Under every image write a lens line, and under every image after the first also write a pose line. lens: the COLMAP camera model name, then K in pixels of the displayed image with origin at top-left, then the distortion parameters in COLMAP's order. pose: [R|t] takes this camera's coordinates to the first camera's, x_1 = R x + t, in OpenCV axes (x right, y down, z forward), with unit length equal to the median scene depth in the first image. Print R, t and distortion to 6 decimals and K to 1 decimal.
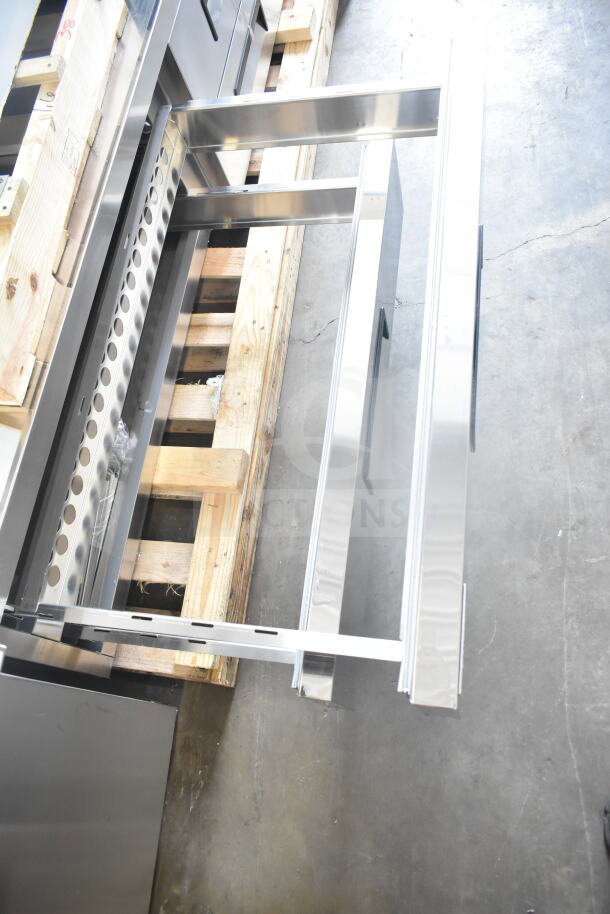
lens RADIAL K [[697.2, 0, 305.0], [0, 697.2, 453.7], [0, 0, 1]] dist [-0.007838, -0.005798]
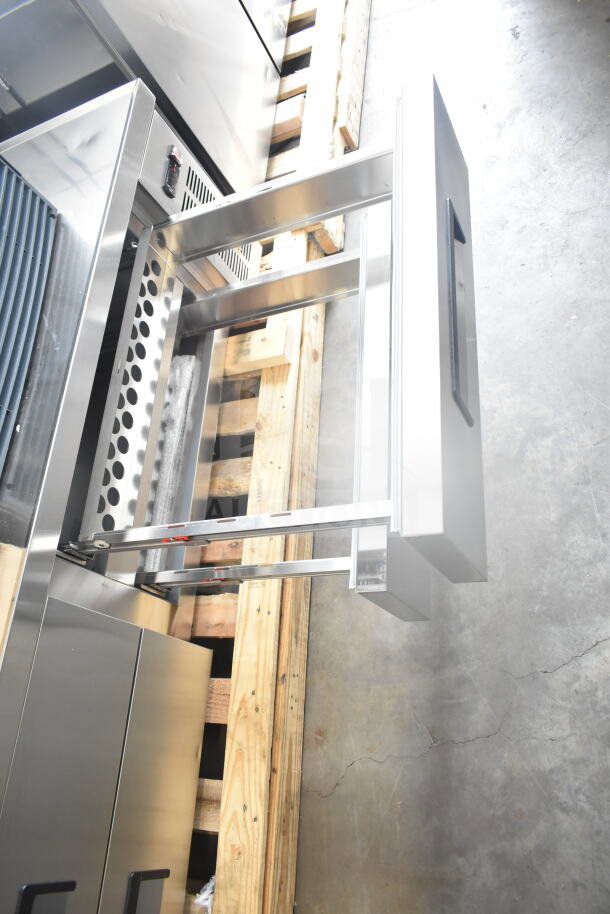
lens RADIAL K [[697.2, 0, 305.9], [0, 697.2, 457.6], [0, 0, 1]] dist [-0.007838, -0.005798]
pose [[0.970838, -0.159073, -0.179357, 0.193242], [0.145086, 0.985439, -0.088657, -0.493501], [0.190848, 0.060050, 0.979781, 0.232835]]
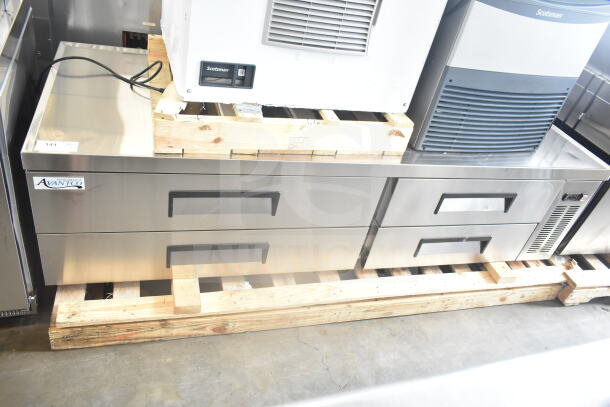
lens RADIAL K [[465.3, 0, 304.6], [0, 465.3, 203.5], [0, 0, 1]] dist [-0.007838, -0.005798]
pose [[0.335668, 0.765752, -0.548589, 0.358795], [-0.936757, 0.332605, -0.108909, -0.170864], [0.099066, 0.550452, 0.828968, 0.005003]]
